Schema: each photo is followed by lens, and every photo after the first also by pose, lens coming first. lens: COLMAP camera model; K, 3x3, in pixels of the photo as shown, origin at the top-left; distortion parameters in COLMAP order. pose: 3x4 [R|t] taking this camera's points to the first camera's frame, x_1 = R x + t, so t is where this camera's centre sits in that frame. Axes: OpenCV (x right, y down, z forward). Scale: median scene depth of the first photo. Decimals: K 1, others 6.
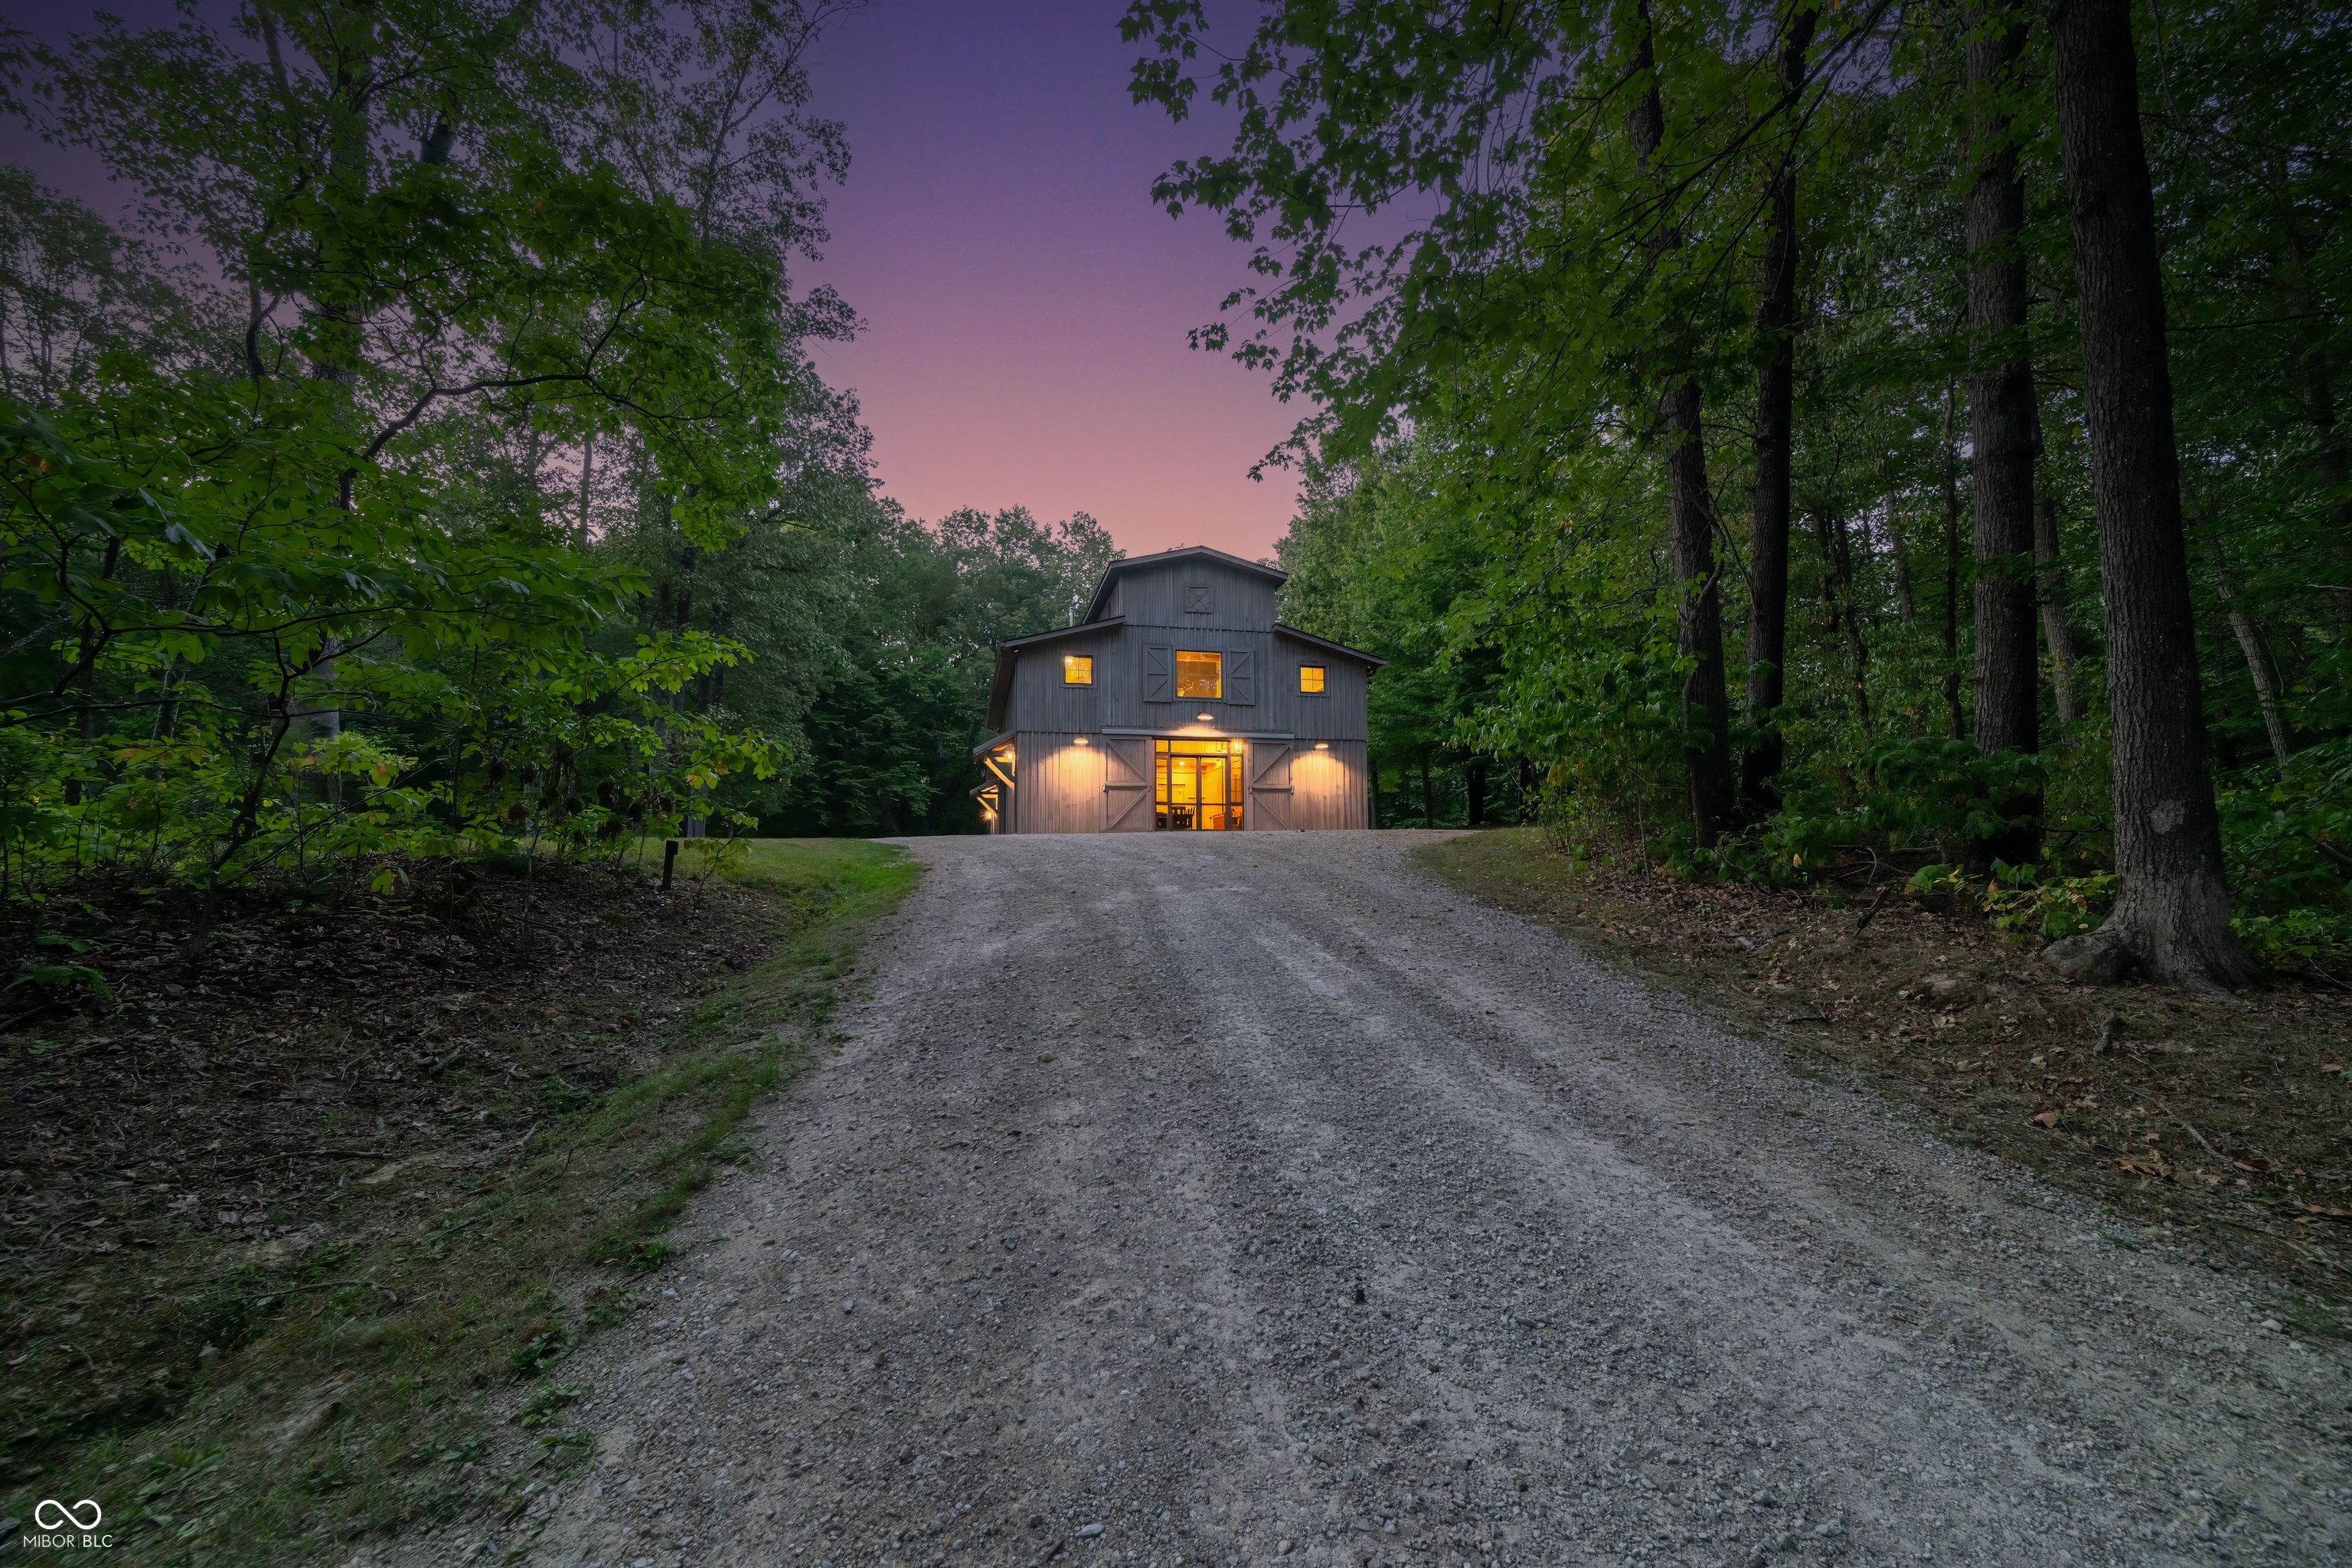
lens RADIAL K [[939.9, 0, 1157.6], [0, 939.9, 799.8], [0, 0, 1]] dist [0.000313, 0.000001]
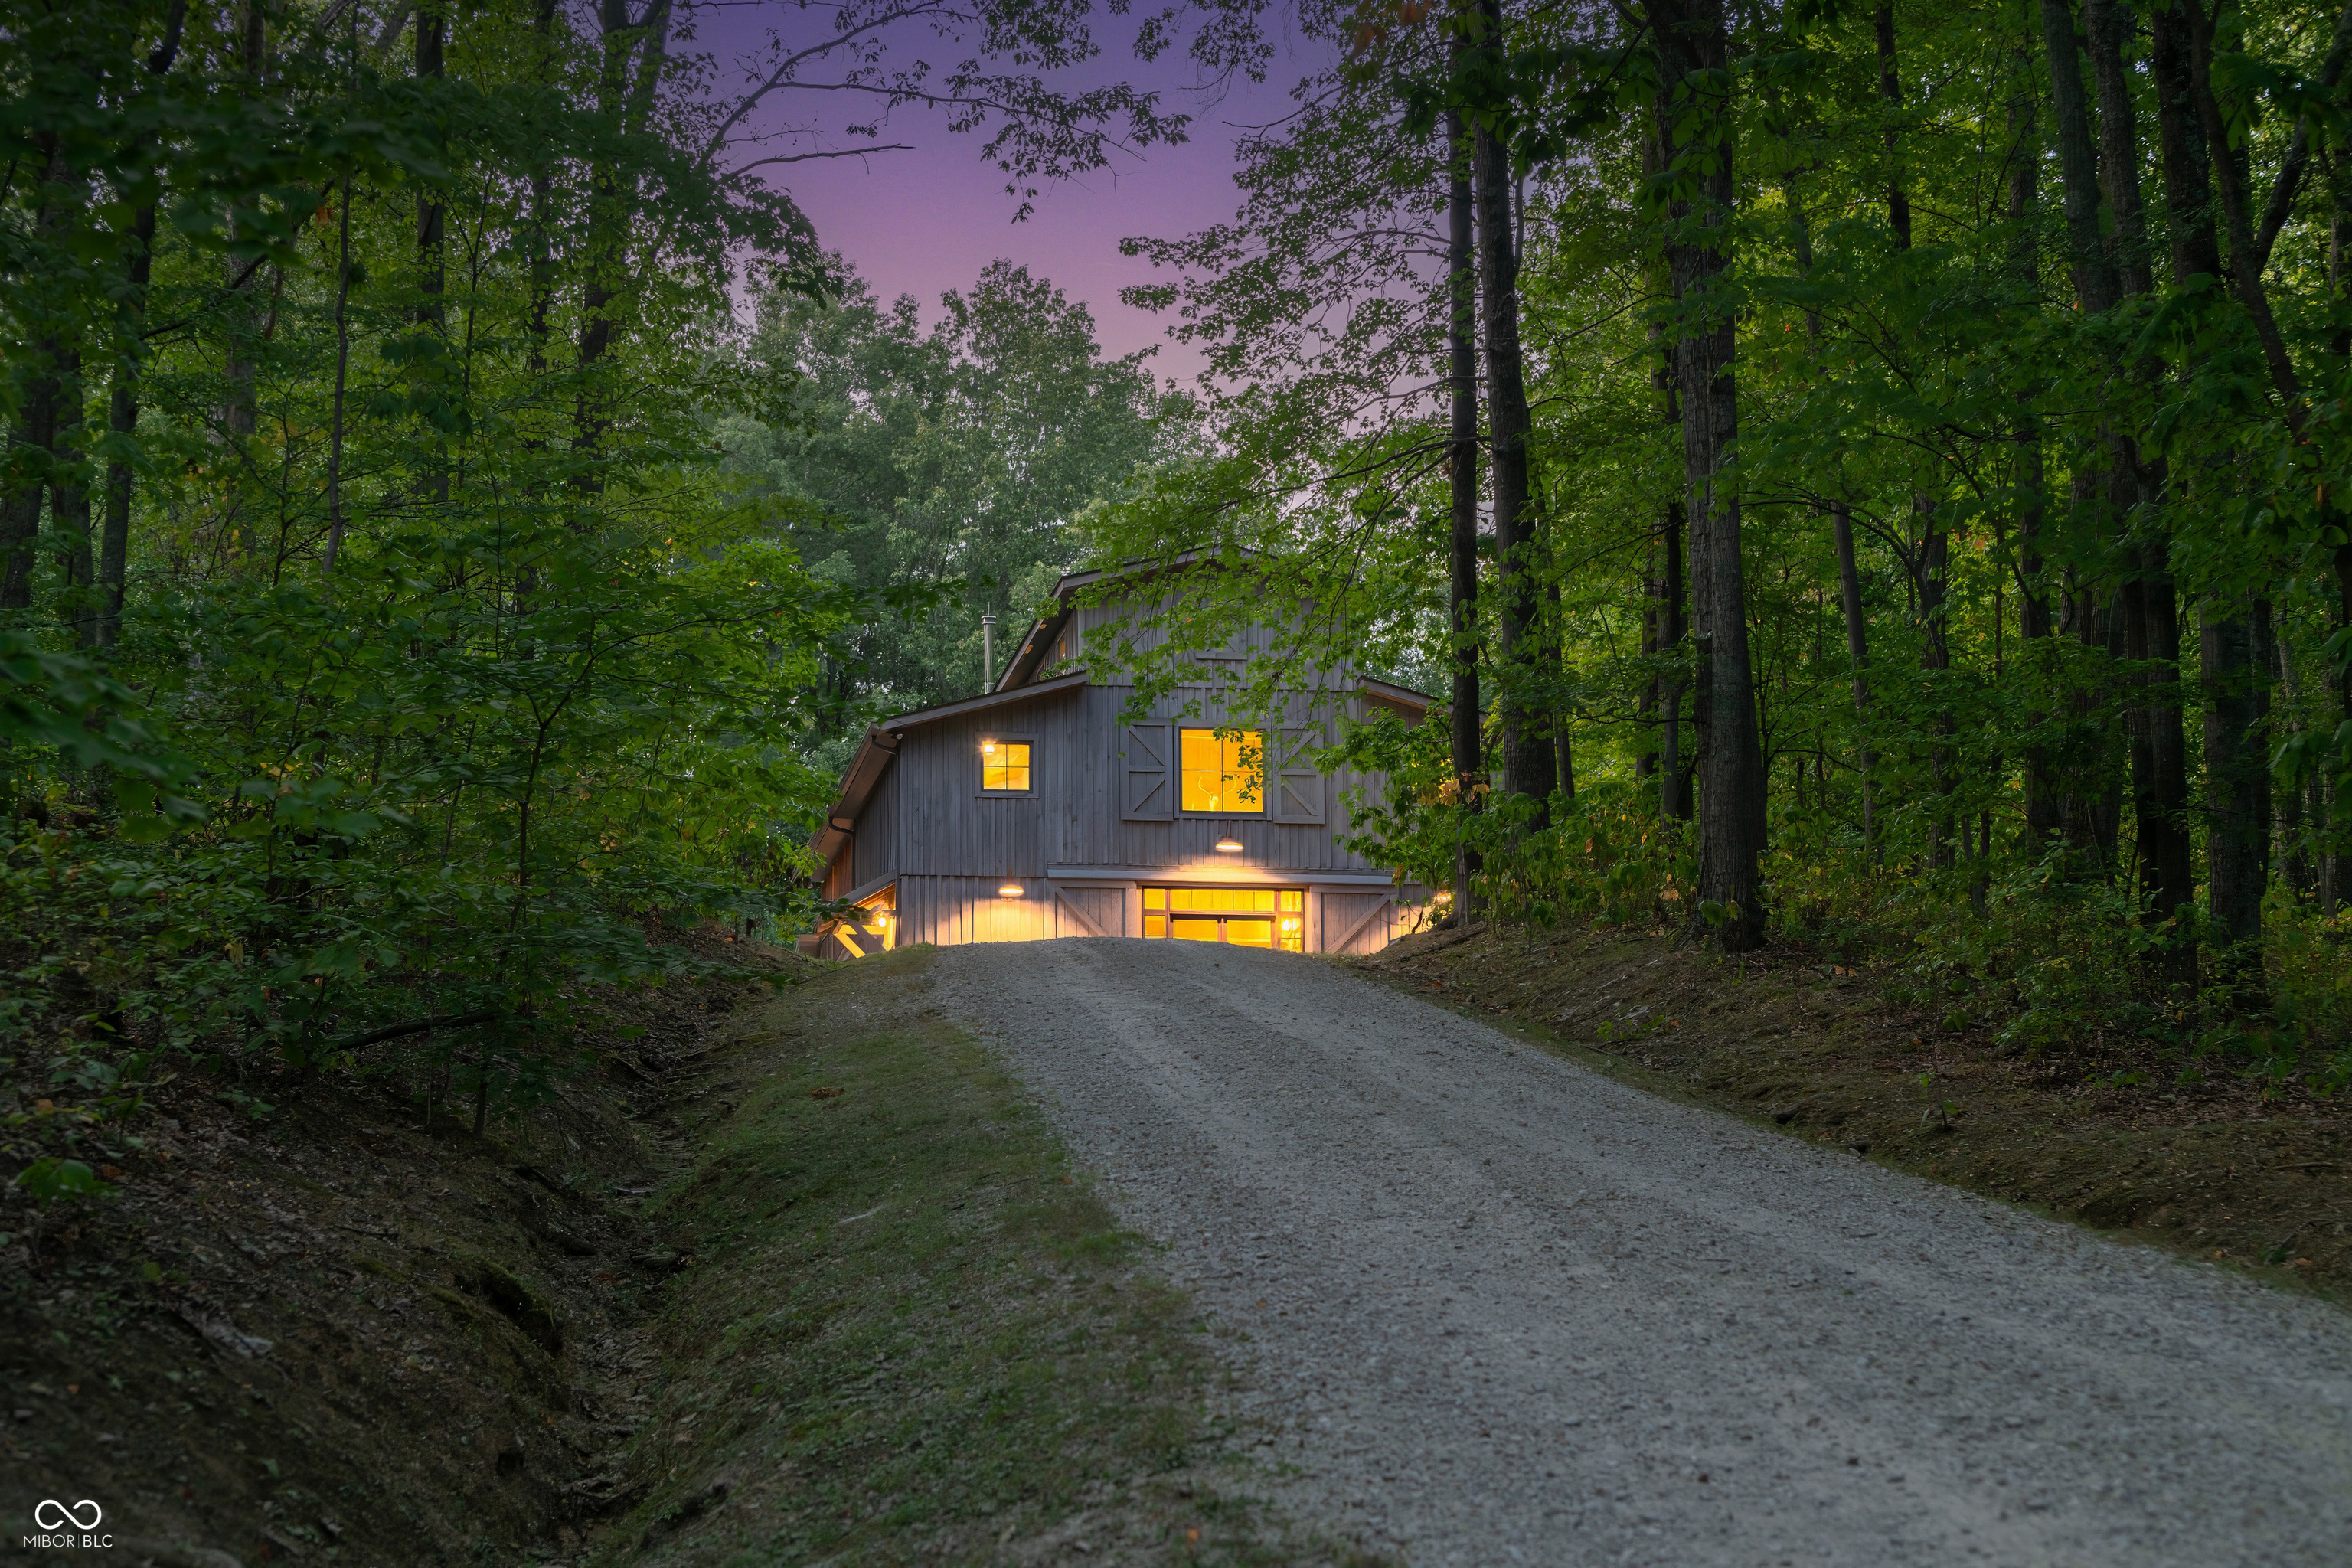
lens RADIAL K [[5057.5, 0, 1172.9], [0, 5057.5, 782.4], [0, 0, 1]] dist [-0.039284, 0.000000]
pose [[0.998902, -0.011405, -0.045448, 0.151048], [0.006385, 0.994010, -0.109105, 0.200041], [0.046420, 0.108695, 0.992991, -1.975609]]
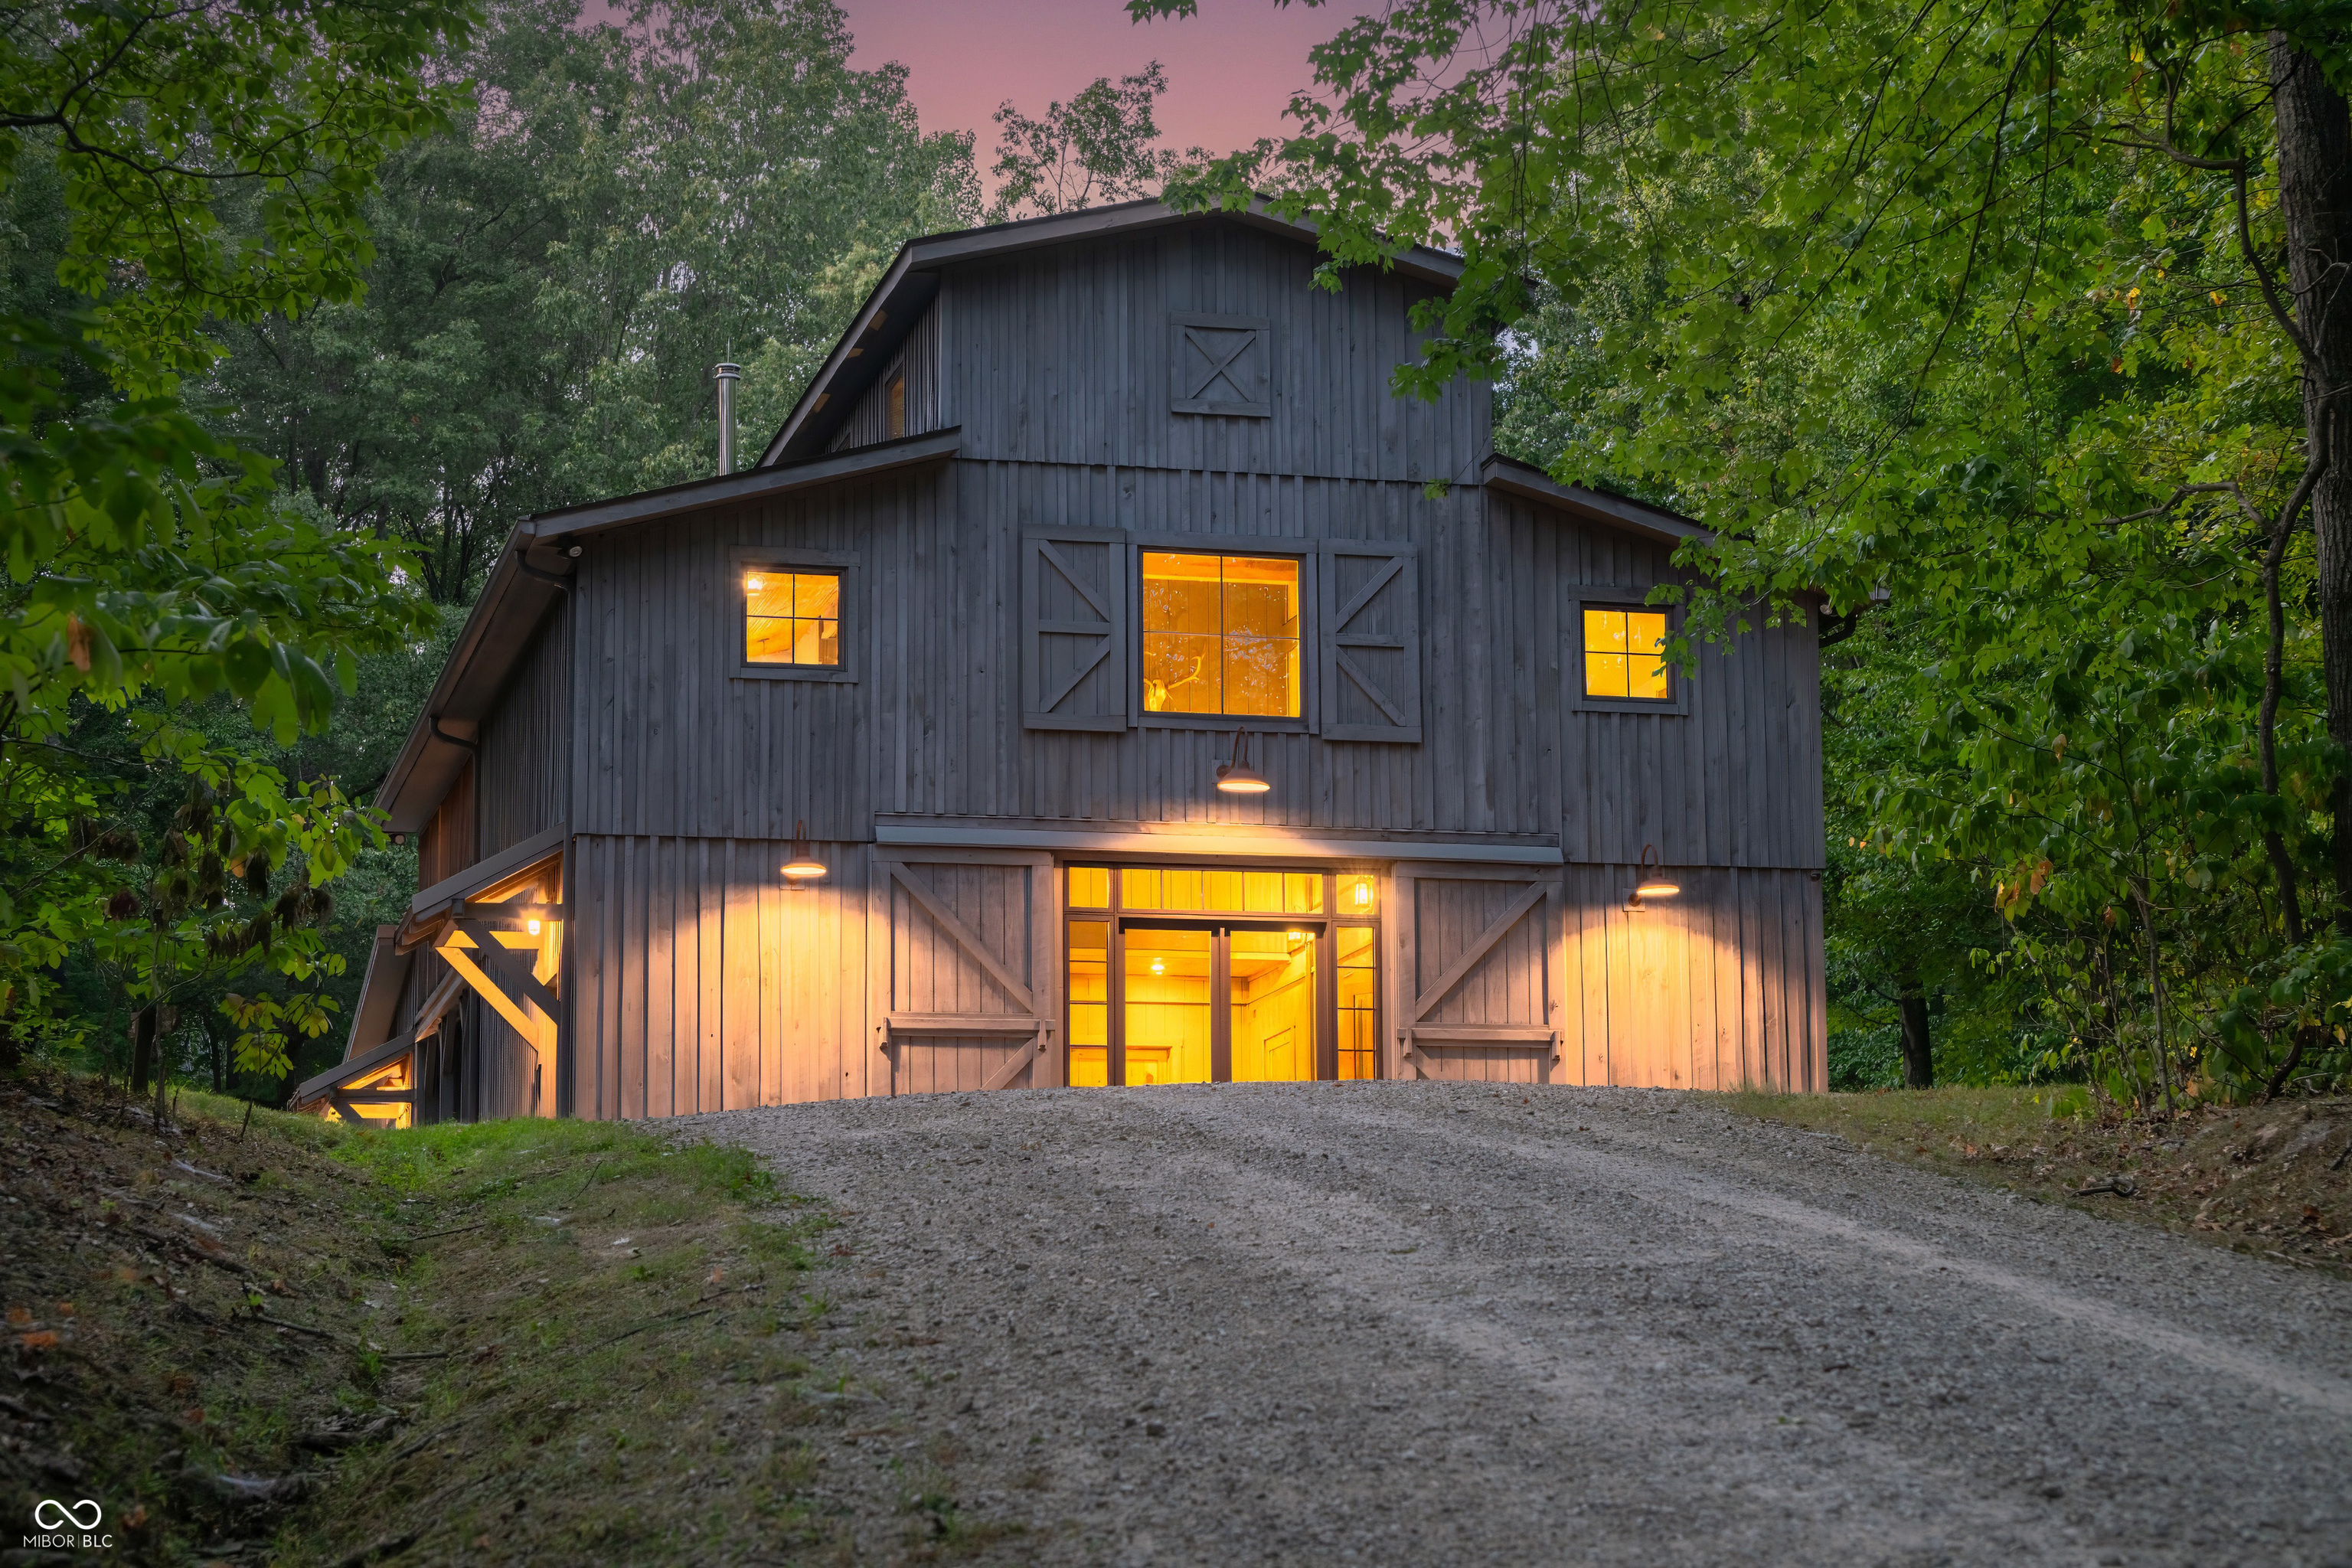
lens RADIAL K [[4836.0, 0, 1352.3], [0, 4836.0, 768.1], [0, 0, 1]] dist [0.068567, 0.000000]
pose [[0.997587, 0.002333, 0.069382, -0.017172], [0.004329, 0.995399, -0.095719, 0.044917], [-0.069286, 0.095789, 0.992987, -0.434026]]
